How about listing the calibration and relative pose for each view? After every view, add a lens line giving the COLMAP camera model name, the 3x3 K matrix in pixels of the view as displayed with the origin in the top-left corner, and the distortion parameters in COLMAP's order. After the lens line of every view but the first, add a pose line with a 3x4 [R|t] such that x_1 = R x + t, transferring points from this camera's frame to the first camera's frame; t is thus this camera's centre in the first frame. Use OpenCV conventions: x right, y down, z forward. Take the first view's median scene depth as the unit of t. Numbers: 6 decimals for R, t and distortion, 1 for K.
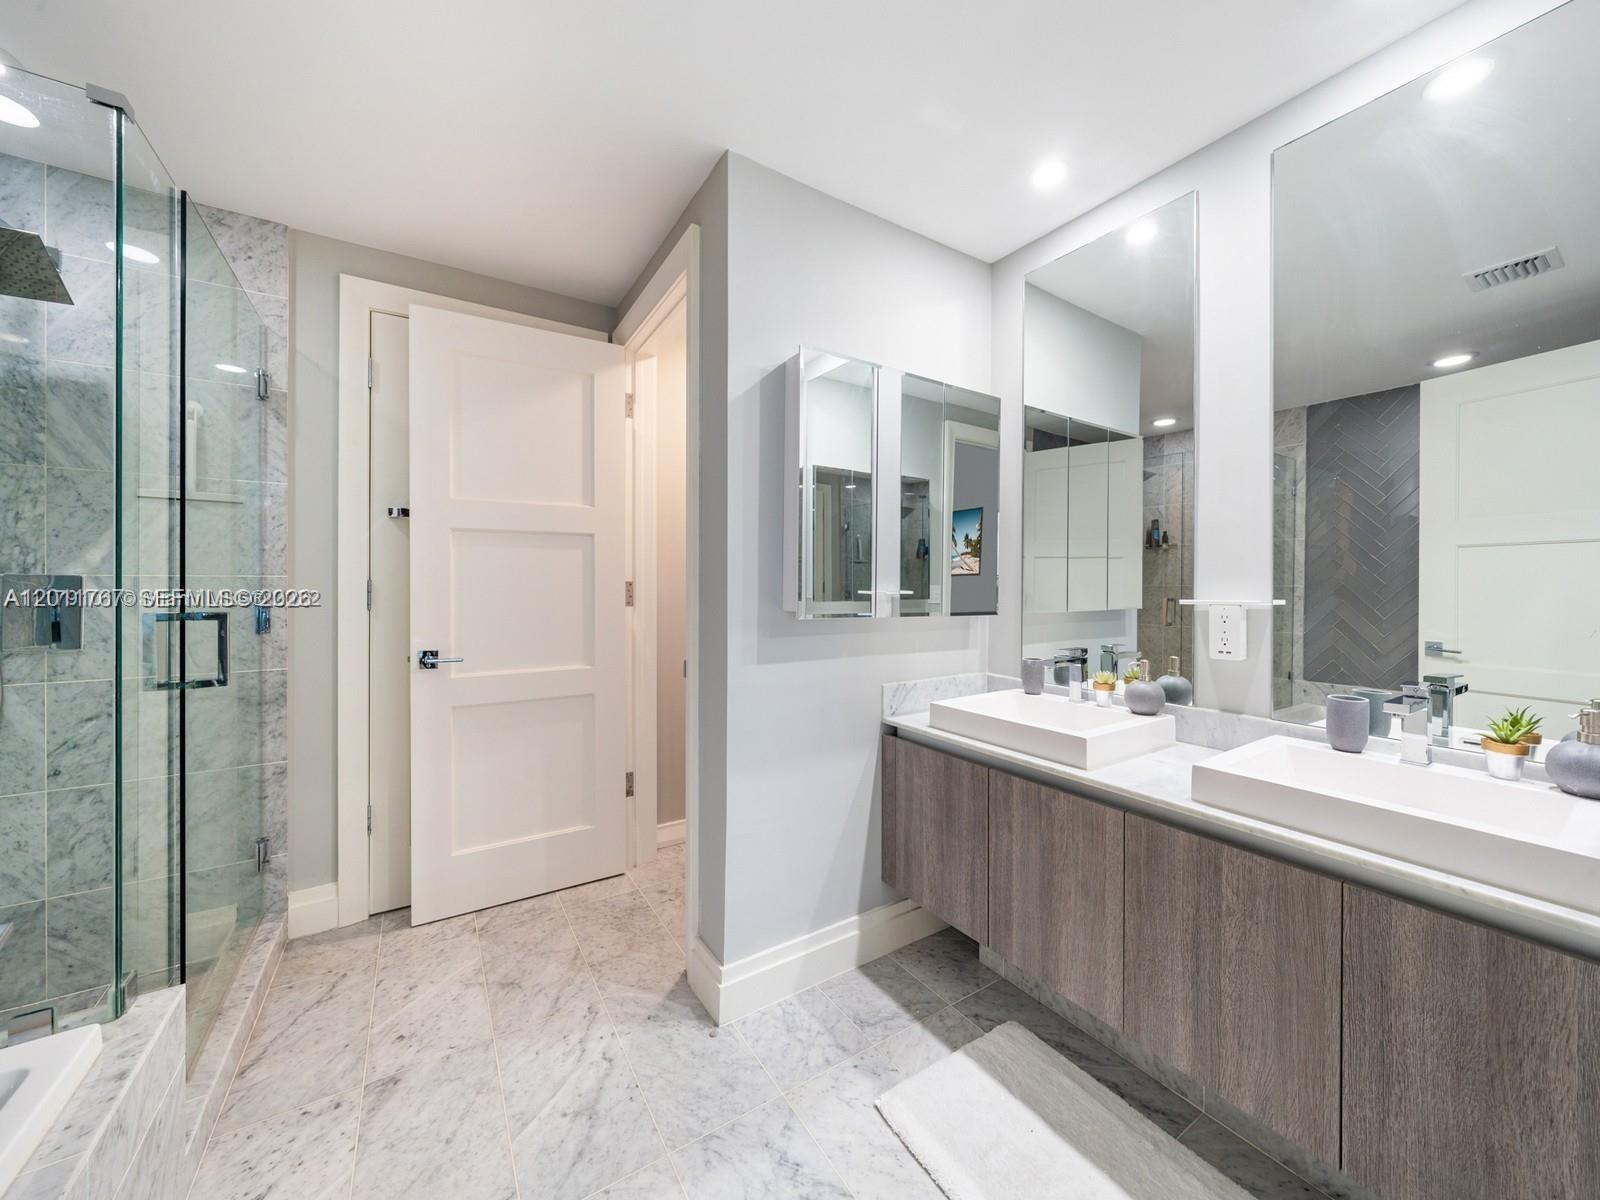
lens RADIAL K [[620.3, 0, 816.7], [0, 620.3, 594.9], [0, 0, 1]] dist [0.001697, 0.000133]
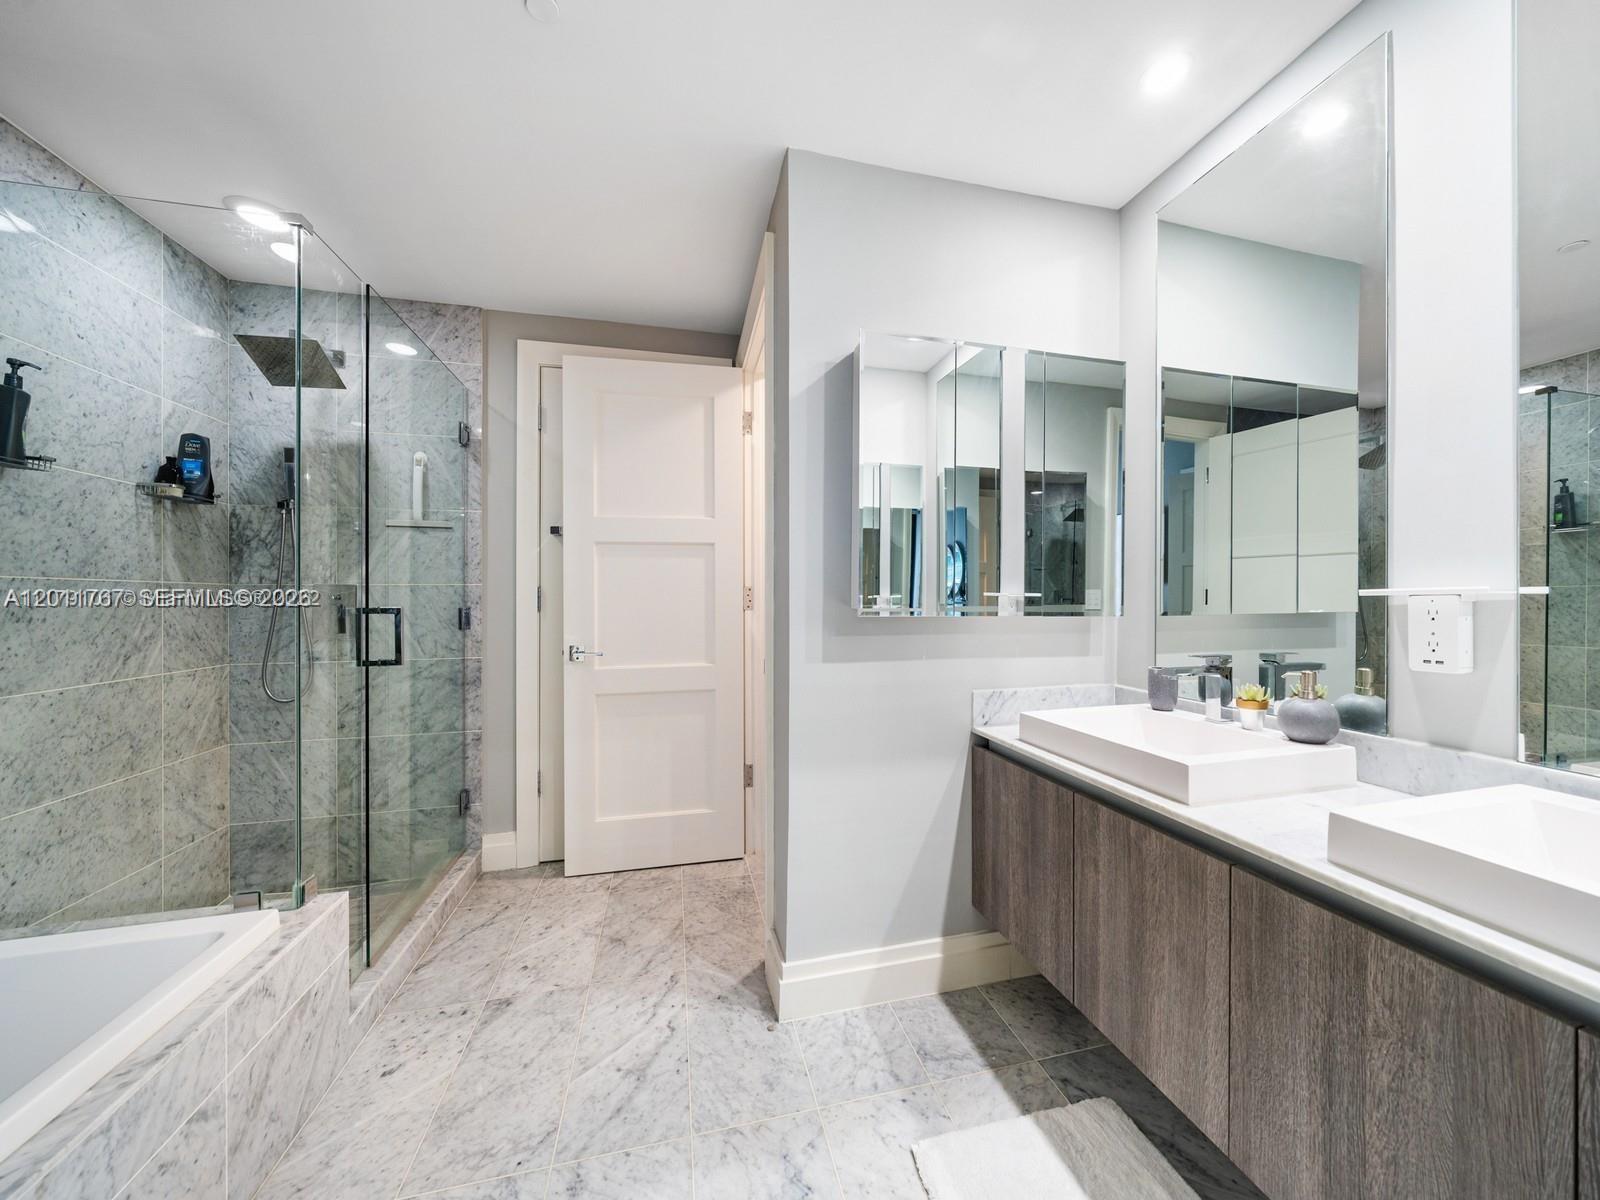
lens RADIAL K [[586.5, 0, 802.9], [0, 586.5, 608.6], [0, 0, 1]] dist [-0.001822, 0.000270]
pose [[0.939871, -0.004242, -0.341504, 0.191931], [0.003545, 0.999990, -0.002667, 0.027912], [0.341512, 0.001297, 0.939877, 0.114473]]
